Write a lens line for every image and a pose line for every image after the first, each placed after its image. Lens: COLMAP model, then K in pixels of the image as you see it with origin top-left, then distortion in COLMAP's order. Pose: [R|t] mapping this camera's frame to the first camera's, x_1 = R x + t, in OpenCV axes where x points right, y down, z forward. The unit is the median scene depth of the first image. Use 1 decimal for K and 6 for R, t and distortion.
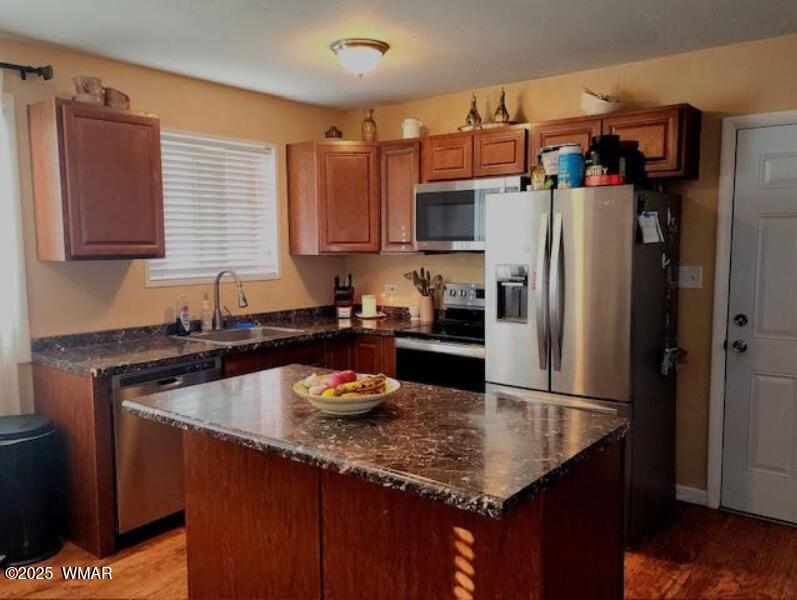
lens RADIAL K [[651.3, 0, 398.7], [0, 651.3, 304.2], [0, 0, 1]] dist [0.026273, -0.014500]
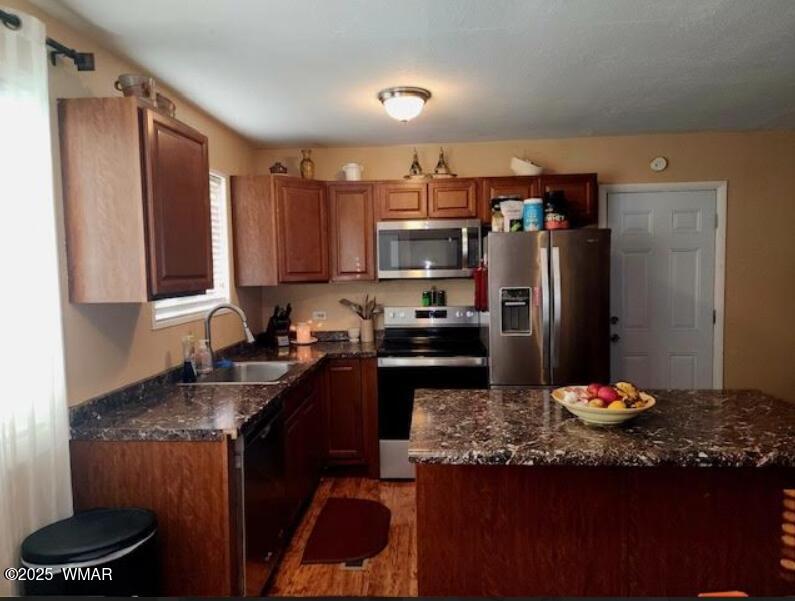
lens RADIAL K [[530.1, 0, 399.5], [0, 530.1, 298.4], [0, 0, 1]] dist [0.047629, -0.002569]
pose [[0.820360, -0.042971, 0.570231, -0.479816], [0.068356, 0.997392, -0.023178, -0.025964], [-0.567748, 0.057993, 0.821157, 0.228687]]
